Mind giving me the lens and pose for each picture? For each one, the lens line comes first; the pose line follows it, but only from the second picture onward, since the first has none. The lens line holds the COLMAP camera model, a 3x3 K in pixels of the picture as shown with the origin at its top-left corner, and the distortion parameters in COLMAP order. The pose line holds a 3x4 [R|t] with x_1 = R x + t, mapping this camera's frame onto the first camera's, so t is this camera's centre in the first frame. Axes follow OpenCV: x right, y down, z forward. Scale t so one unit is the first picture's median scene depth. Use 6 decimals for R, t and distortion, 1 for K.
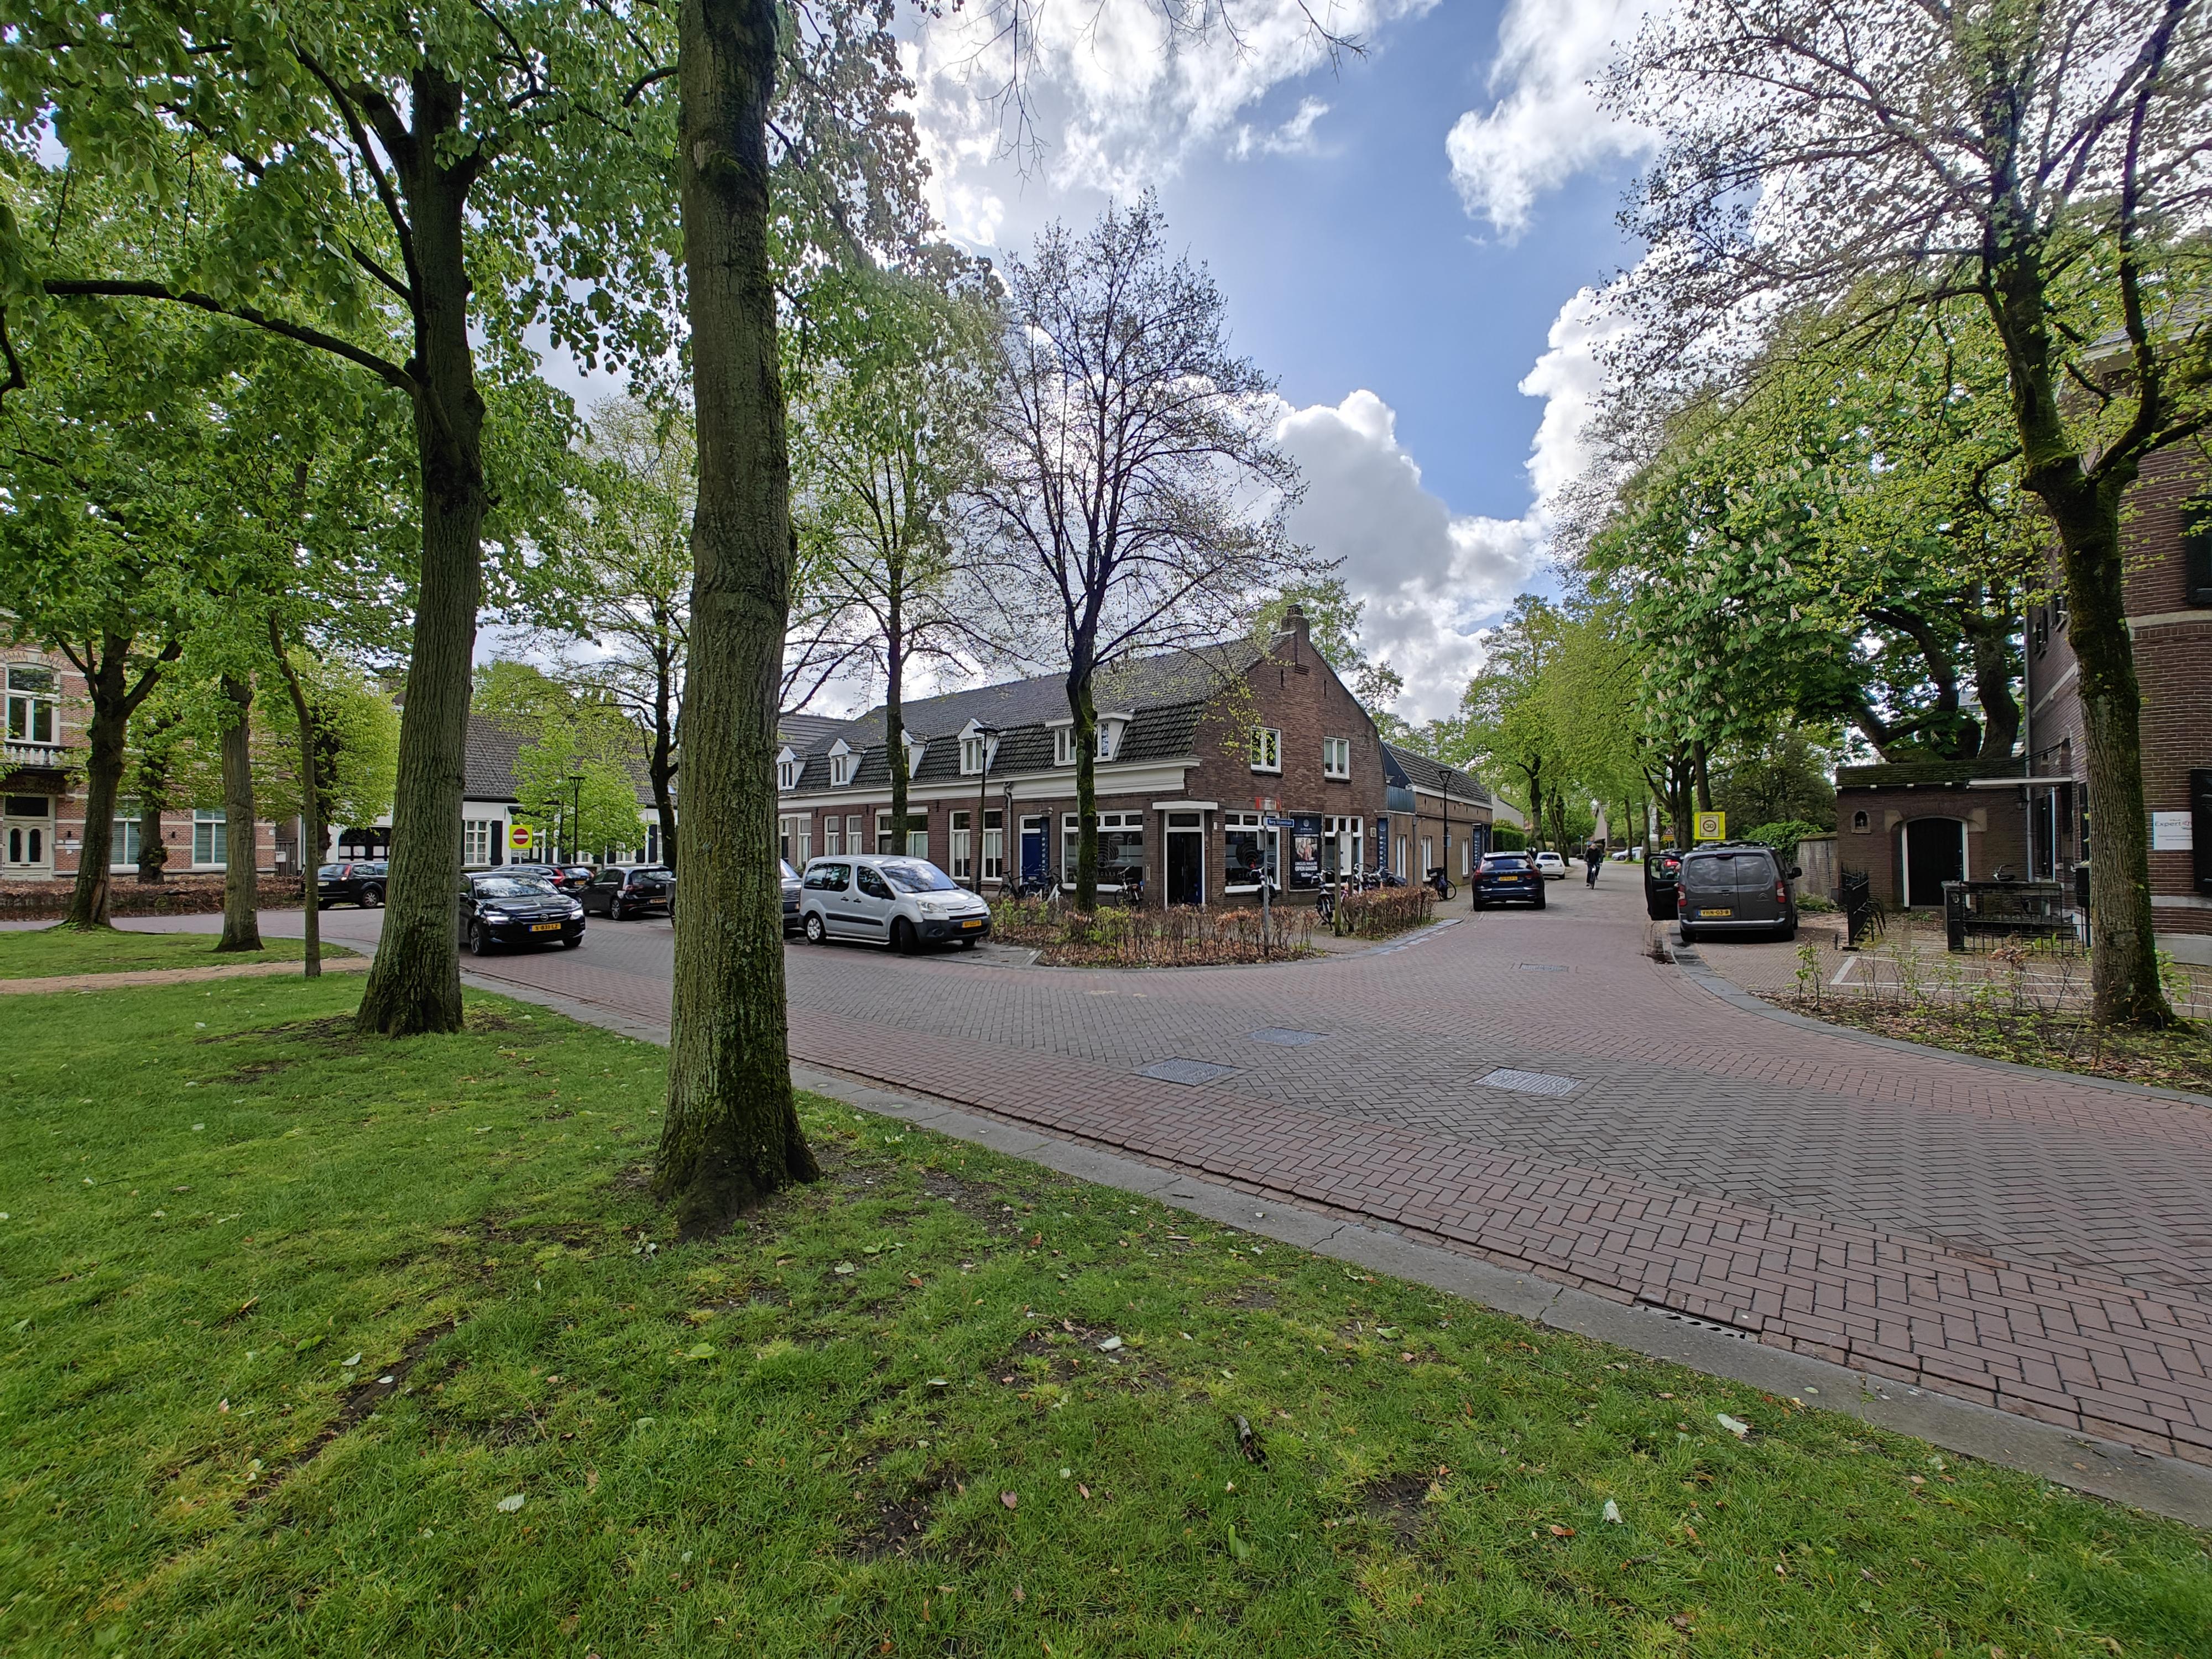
lens RADIAL K [[928.5, 0, 1087.2], [0, 928.5, 813.8], [0, 0, 1]] dist [-0.007707, -0.000142]
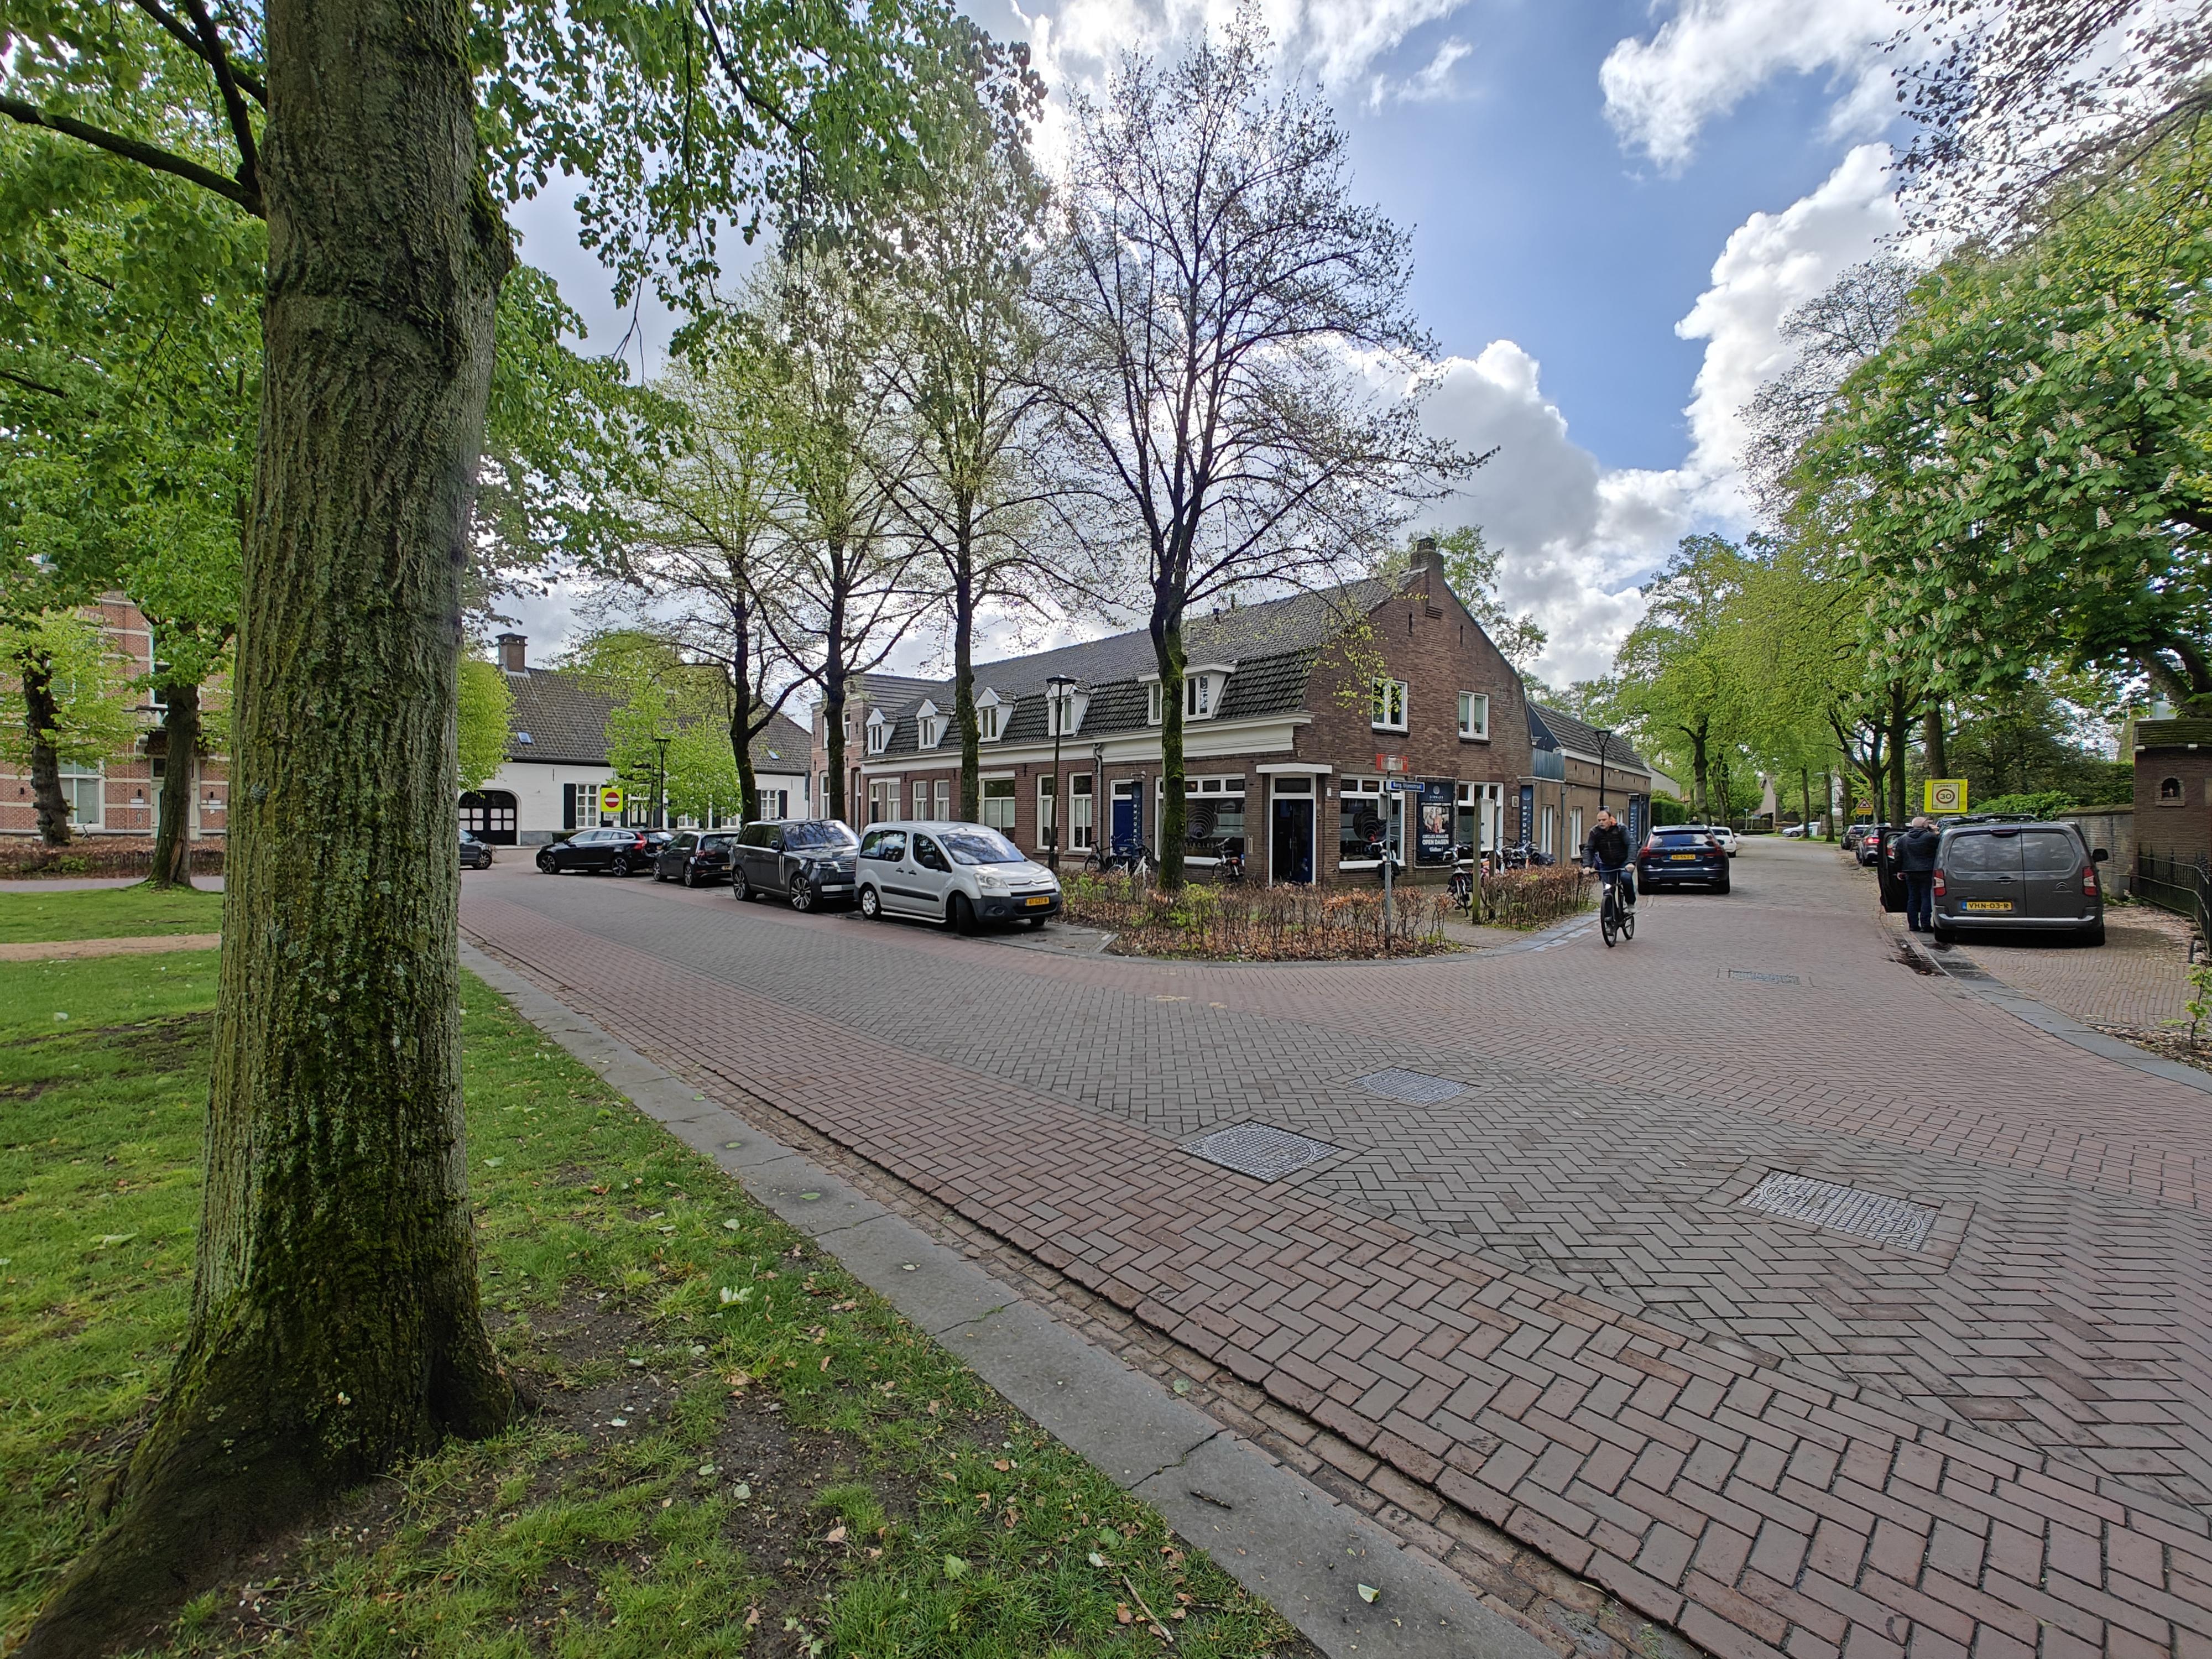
lens RADIAL K [[928.5, 0, 1087.2], [0, 928.5, 813.8], [0, 0, 1]] dist [-0.007707, -0.000142]
pose [[0.992379, 0.008755, -0.122913, 0.021608], [-0.004682, 0.999432, 0.033381, 0.005841], [0.123136, -0.032551, 0.991856, 0.115541]]
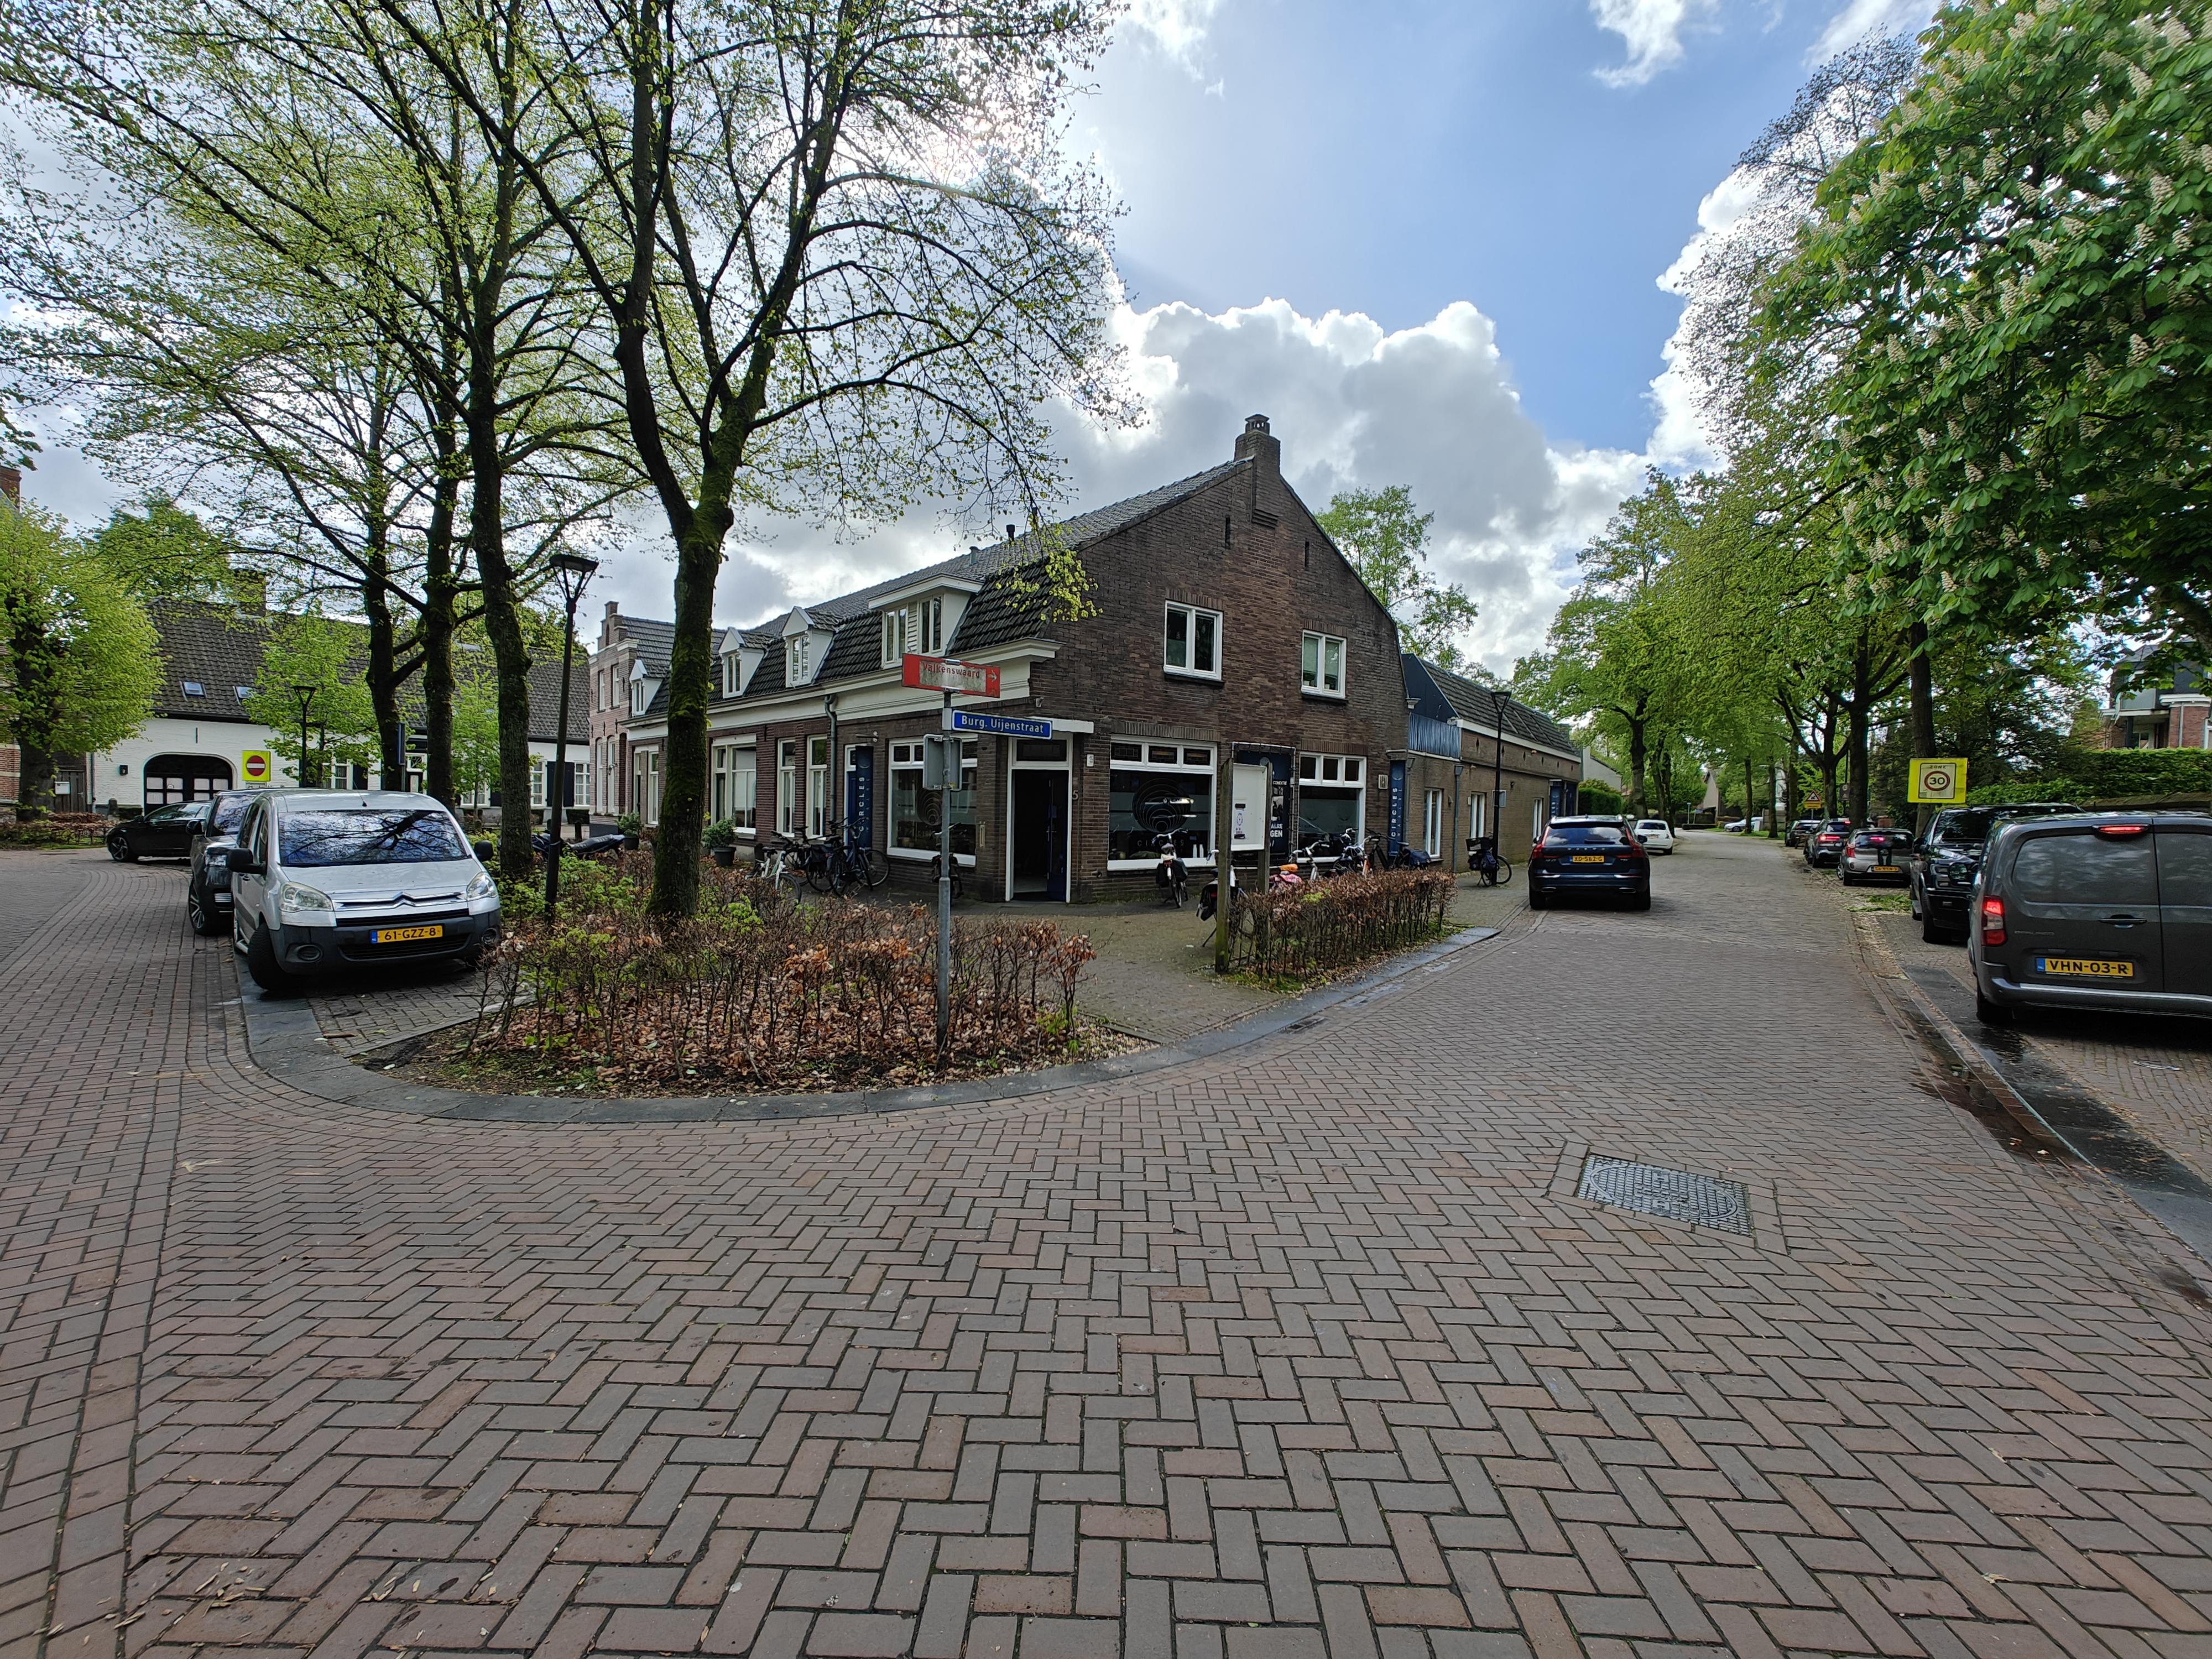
lens RADIAL K [[928.5, 0, 1087.2], [0, 928.5, 813.8], [0, 0, 1]] dist [-0.007707, -0.000142]
pose [[0.996370, 0.023759, -0.081748, 0.203800], [-0.019920, 0.998675, 0.047451, 0.020910], [0.082767, -0.045650, 0.995523, 0.429226]]
